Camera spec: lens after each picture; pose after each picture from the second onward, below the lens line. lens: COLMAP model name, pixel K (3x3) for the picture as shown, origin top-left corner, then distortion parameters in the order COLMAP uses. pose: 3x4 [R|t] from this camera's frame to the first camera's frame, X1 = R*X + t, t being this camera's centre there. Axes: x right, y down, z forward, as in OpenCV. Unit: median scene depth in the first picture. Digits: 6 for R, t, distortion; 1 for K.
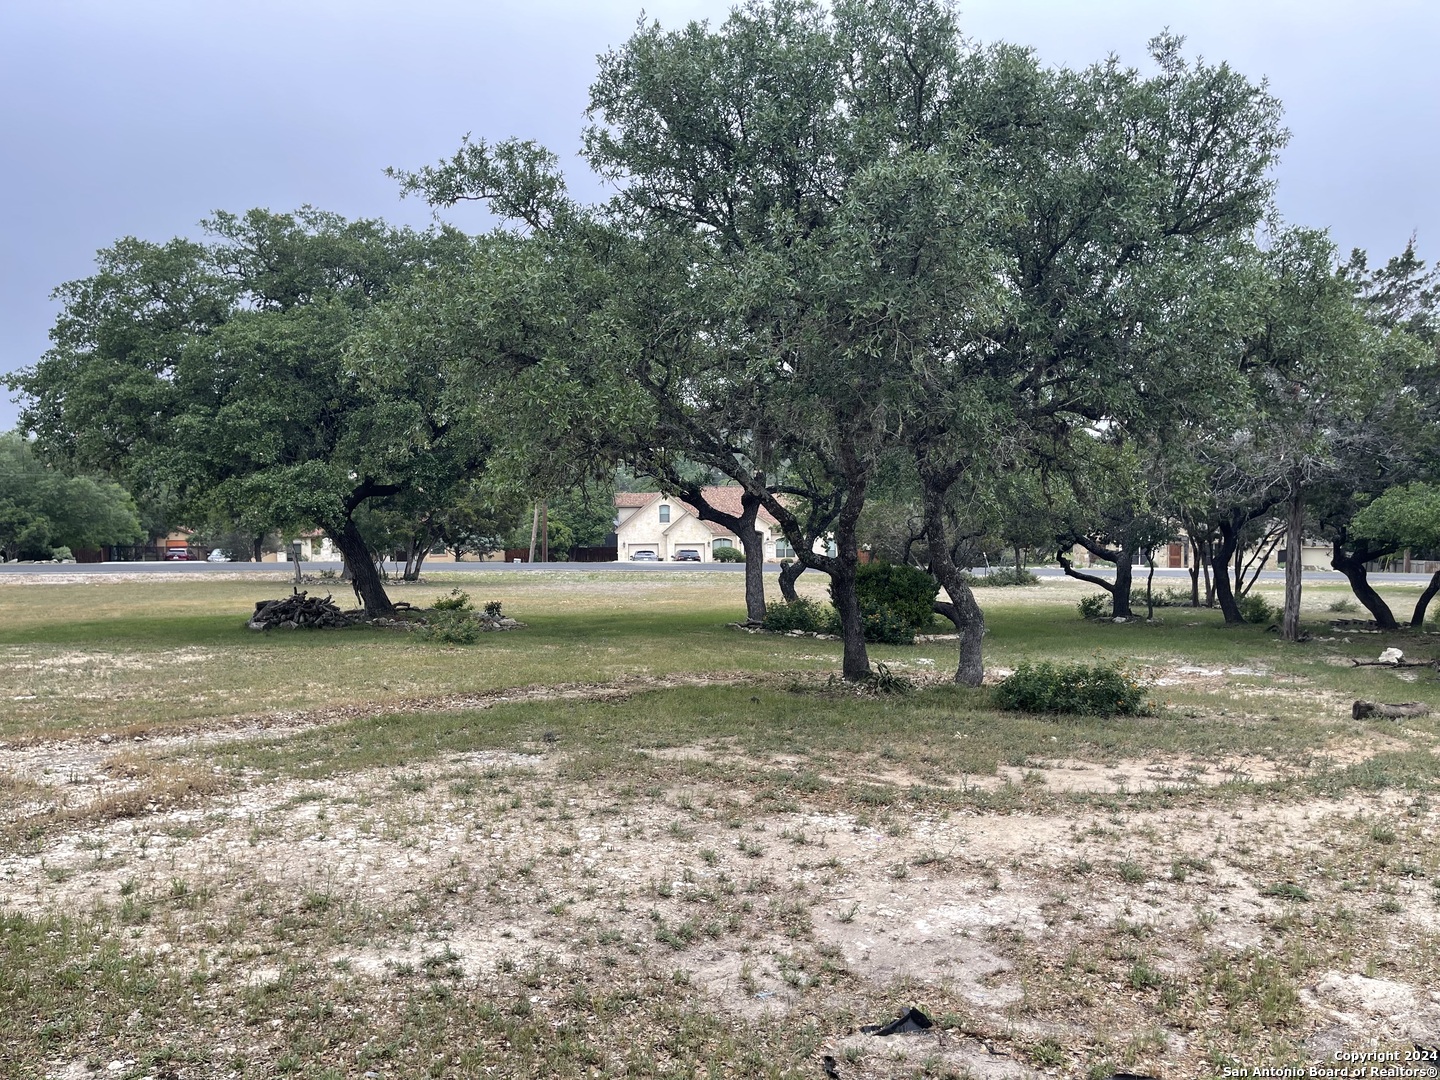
lens RADIAL K [[1083.8, 0, 713.7], [0, 1083.8, 540.0], [0, 0, 1]] dist [0.069324, -0.088929]
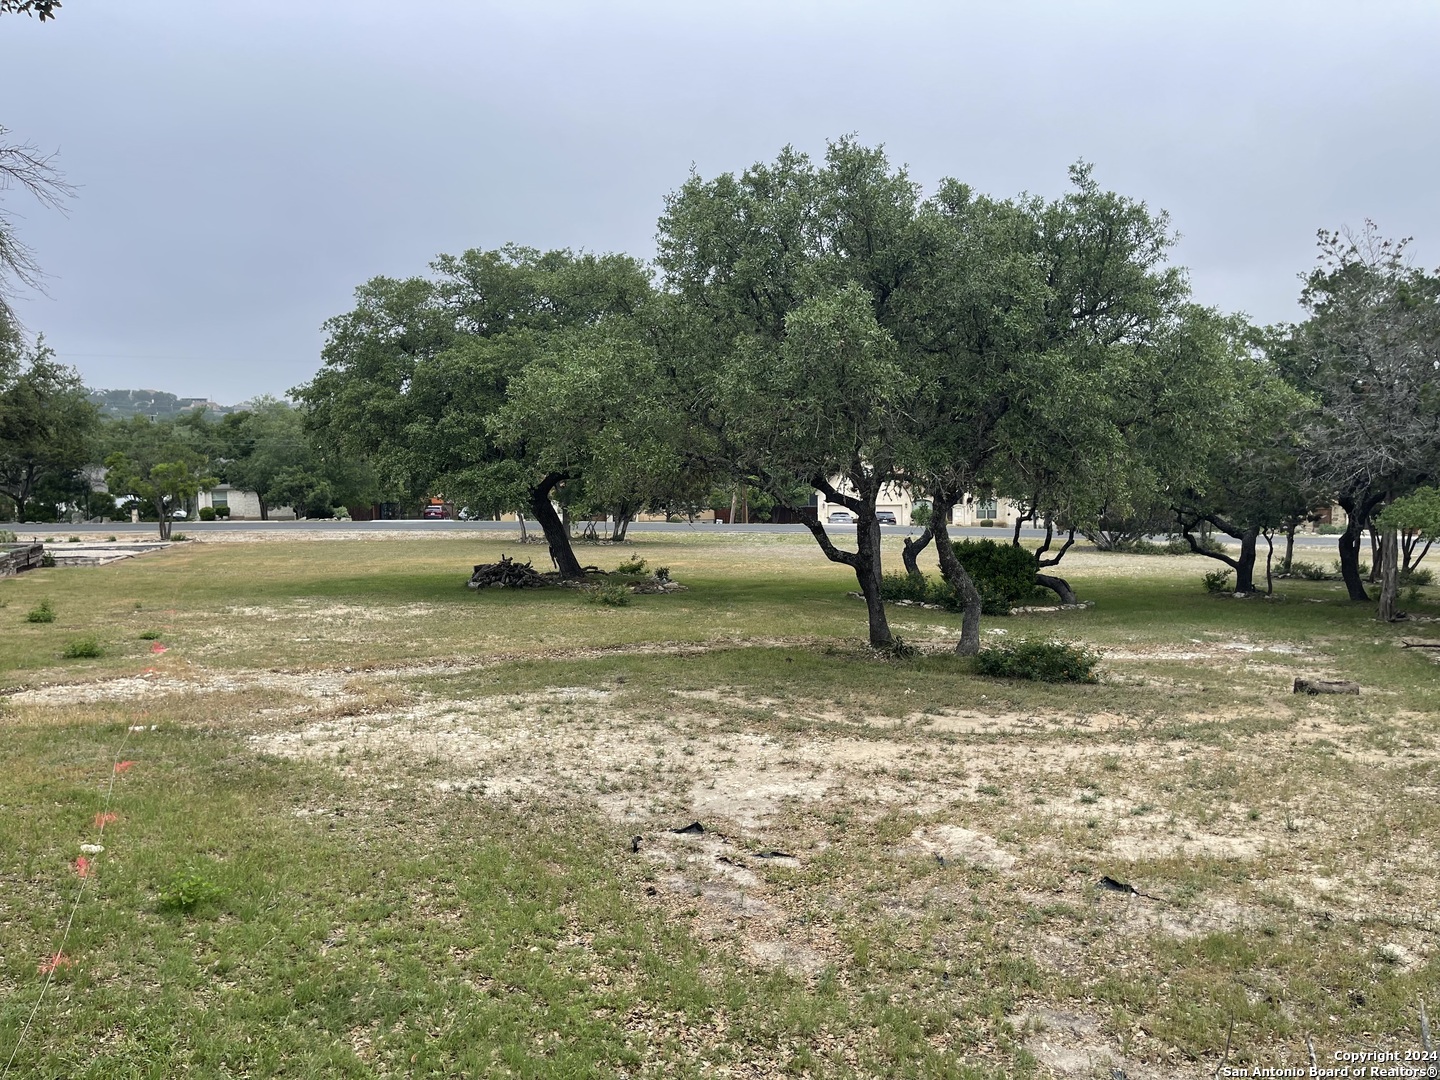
lens RADIAL K [[1083.8, 0, 712.0], [0, 1083.8, 539.1], [0, 0, 1]] dist [0.069324, -0.088929]
pose [[0.977553, 0.012262, -0.210333, 0.135149], [-0.003166, 0.999047, 0.043527, -0.035681], [0.210667, -0.041884, 0.976660, -0.192672]]
